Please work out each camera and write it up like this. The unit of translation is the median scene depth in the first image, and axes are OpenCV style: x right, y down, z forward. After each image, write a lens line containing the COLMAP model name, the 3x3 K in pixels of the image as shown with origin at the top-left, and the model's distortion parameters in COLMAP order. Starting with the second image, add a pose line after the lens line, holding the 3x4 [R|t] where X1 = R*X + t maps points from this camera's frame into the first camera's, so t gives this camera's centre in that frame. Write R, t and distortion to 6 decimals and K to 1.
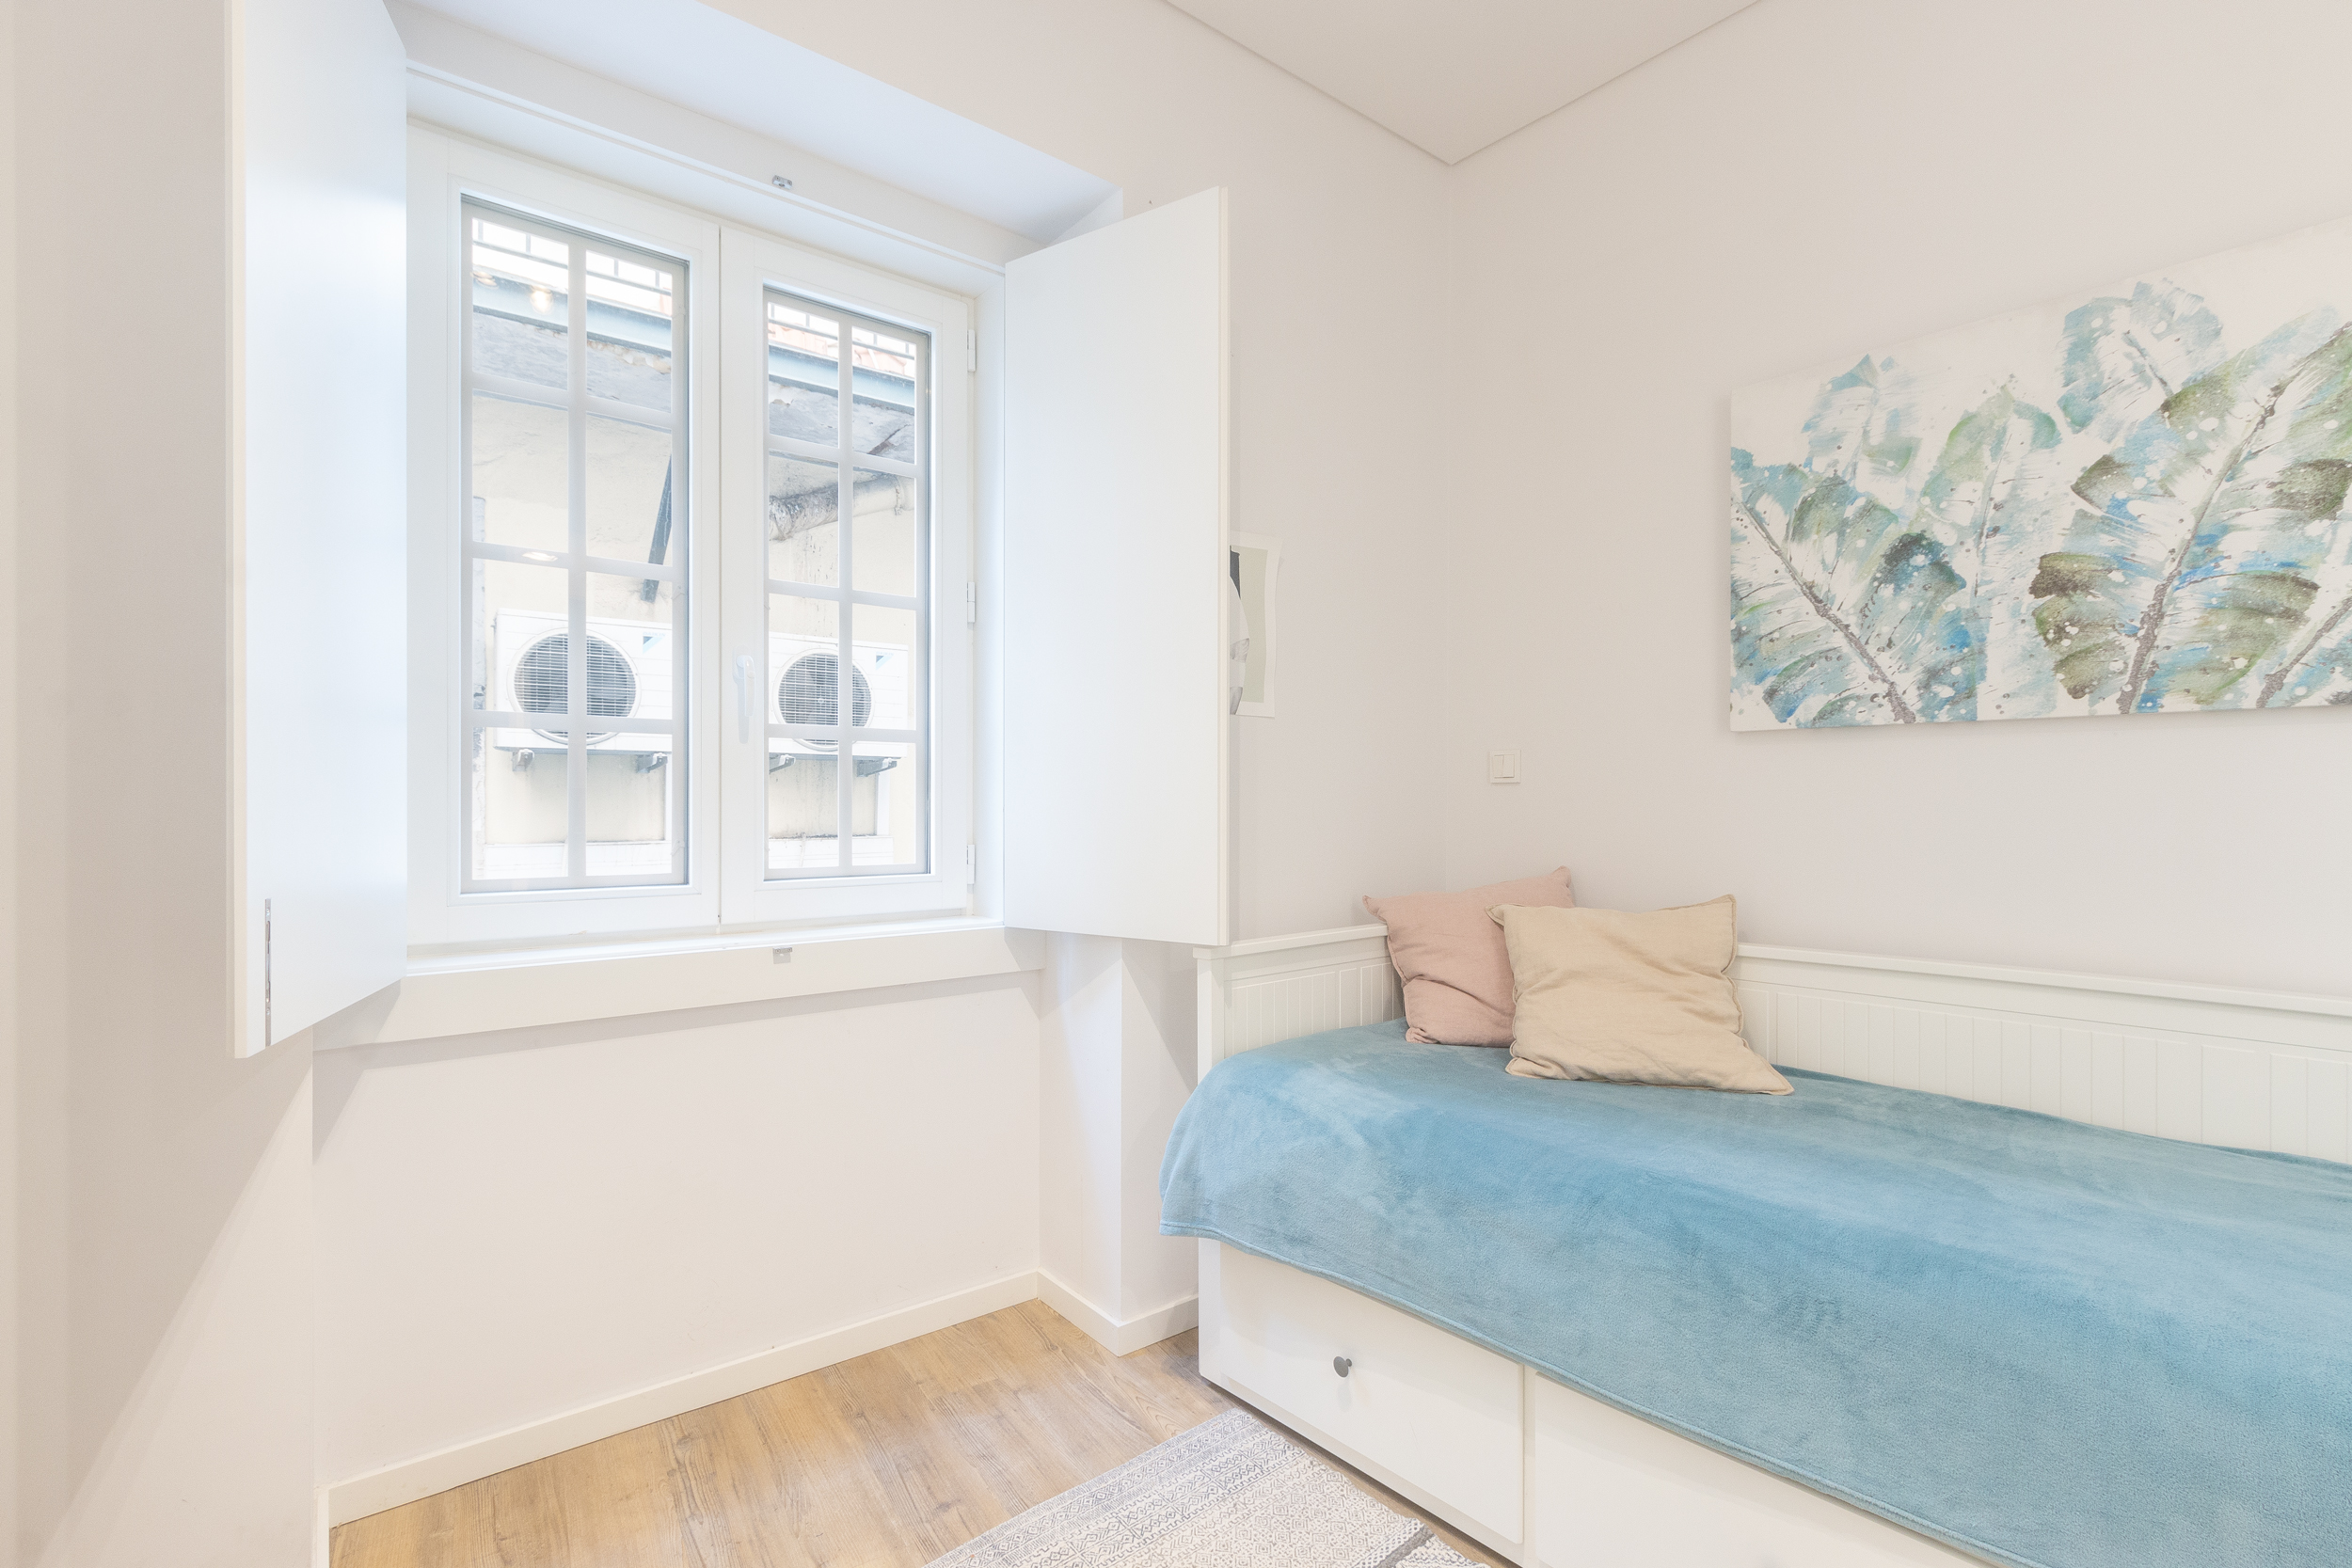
lens RADIAL K [[1066.2, 0, 1187.5], [0, 1066.2, 801.1], [0, 0, 1]] dist [0.005767, -0.001202]
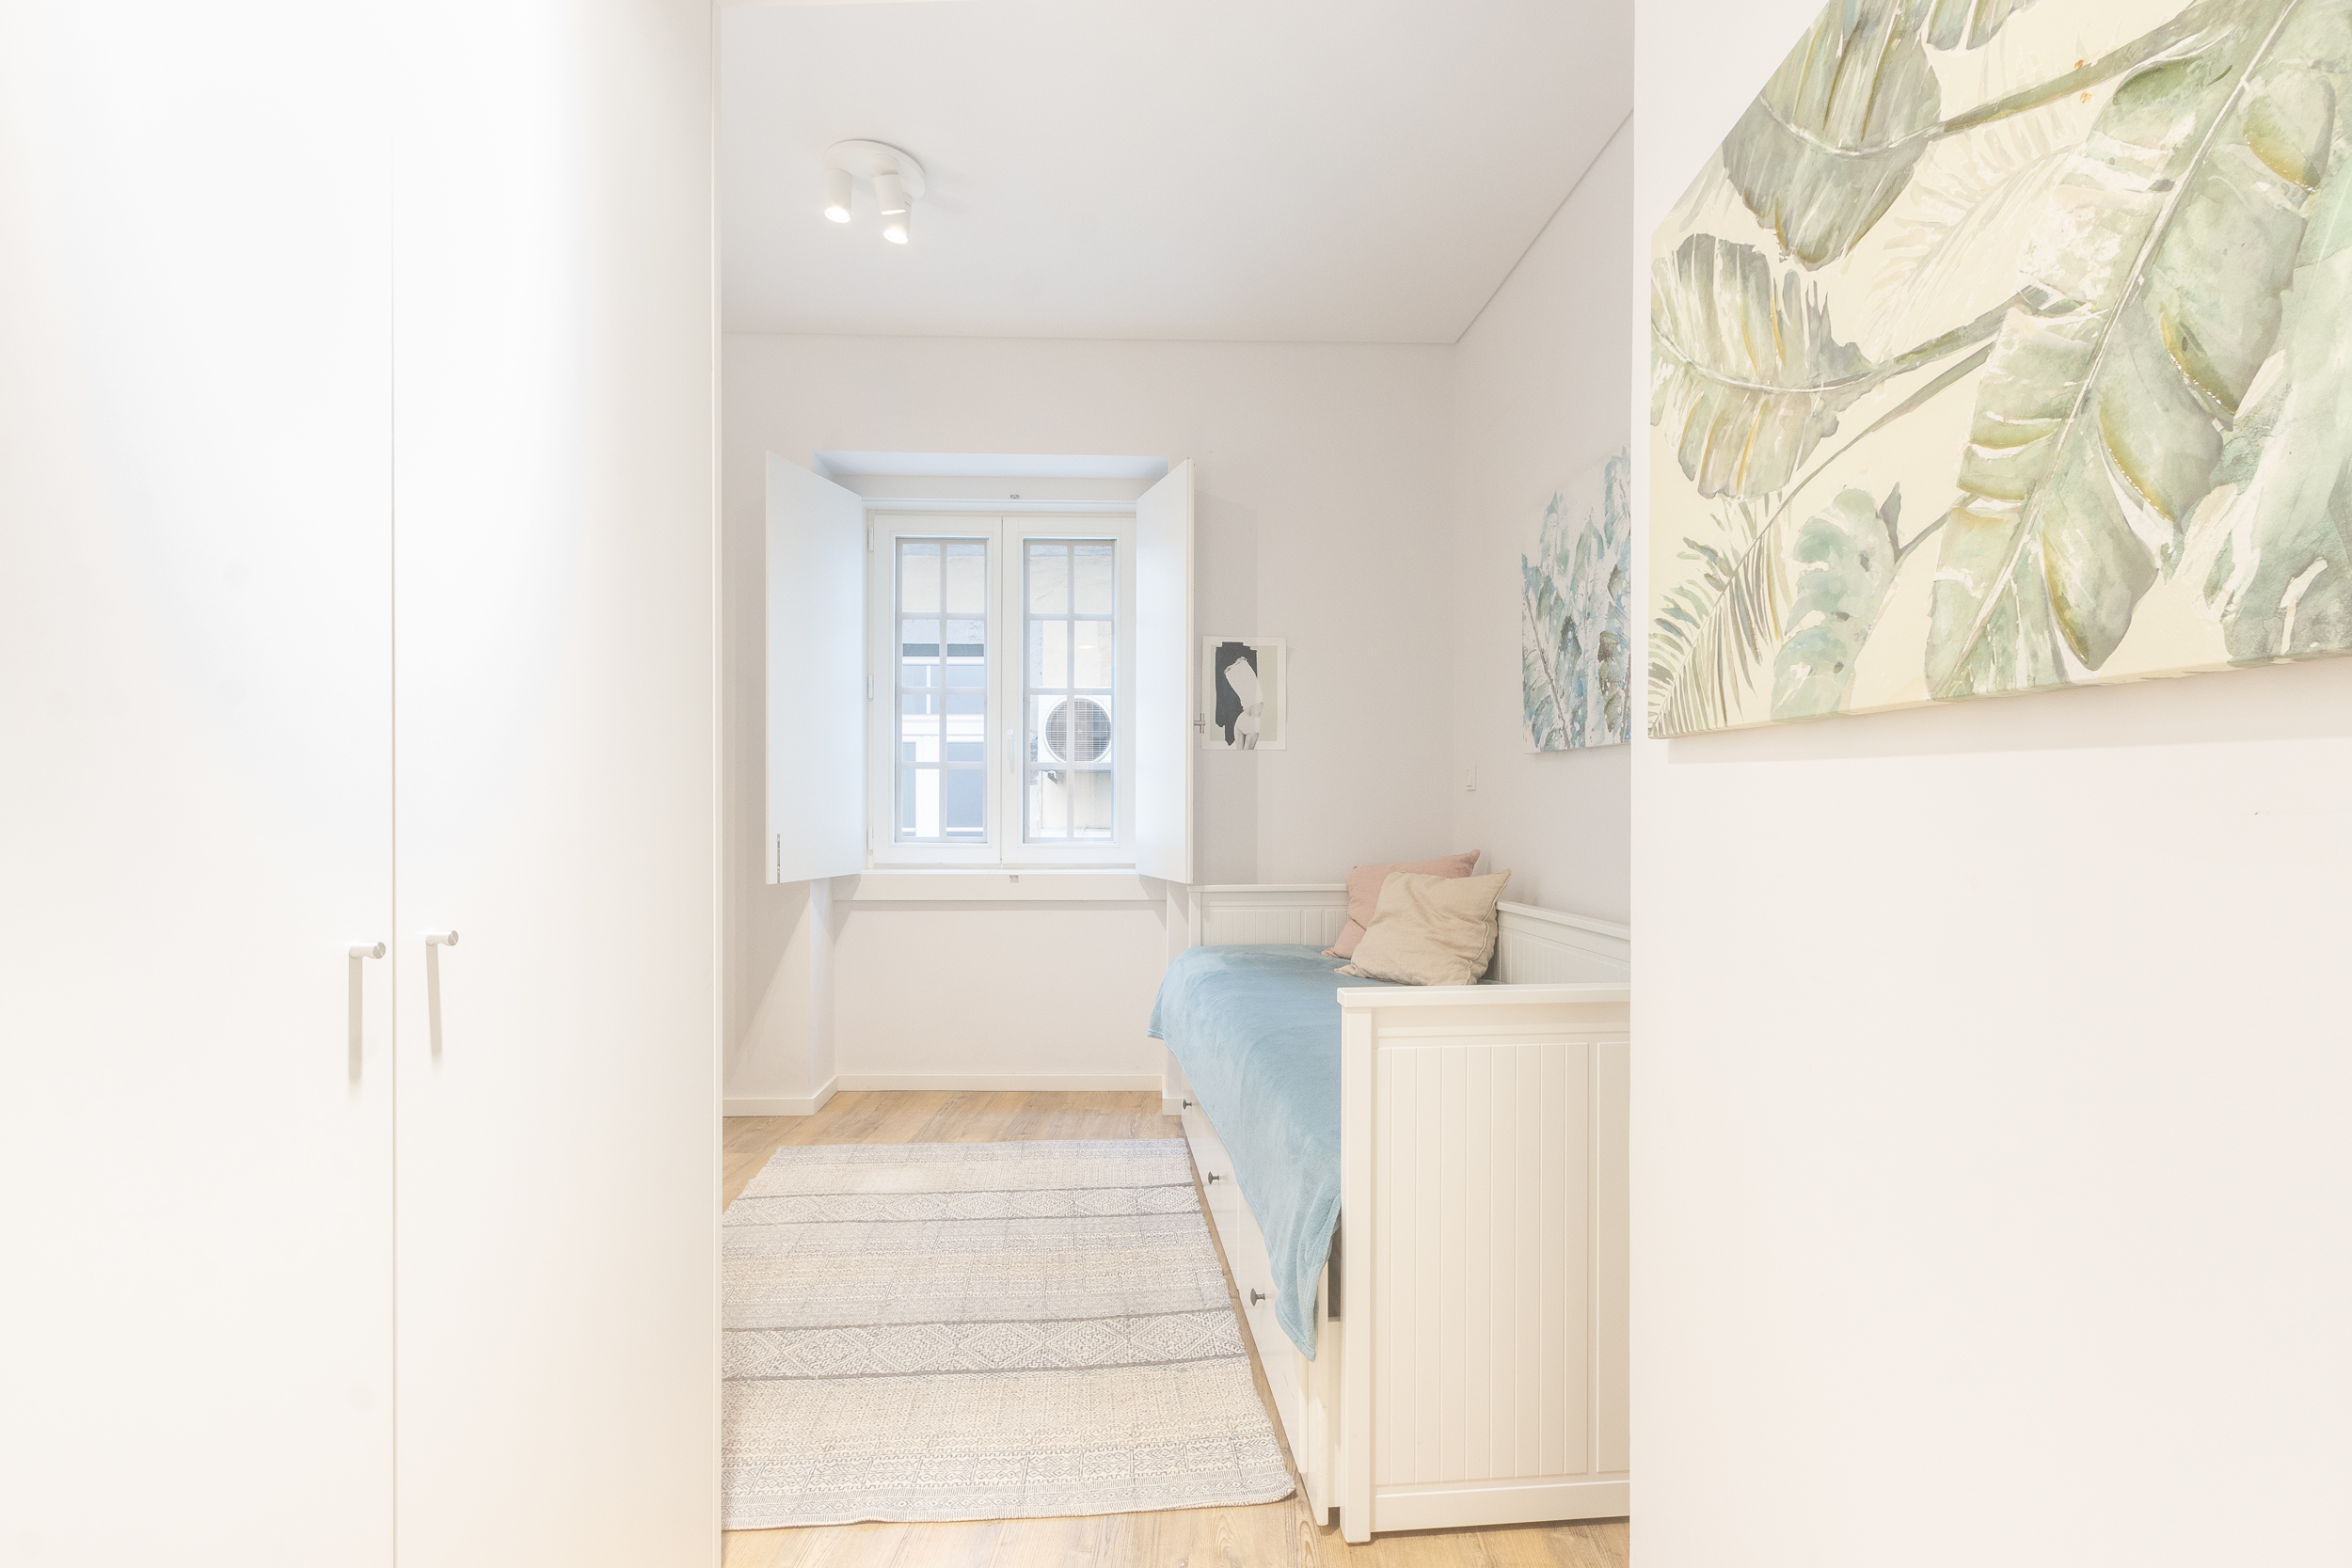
lens RADIAL K [[1066.2, 0, 1178.7], [0, 1066.2, 802.9], [0, 0, 1]] dist [0.005767, -0.001202]
pose [[0.806067, 0.001108, -0.591823, 1.143042], [-0.002271, 0.999997, -0.001220, 0.002706], [0.591820, 0.002327, 0.806067, -0.475251]]
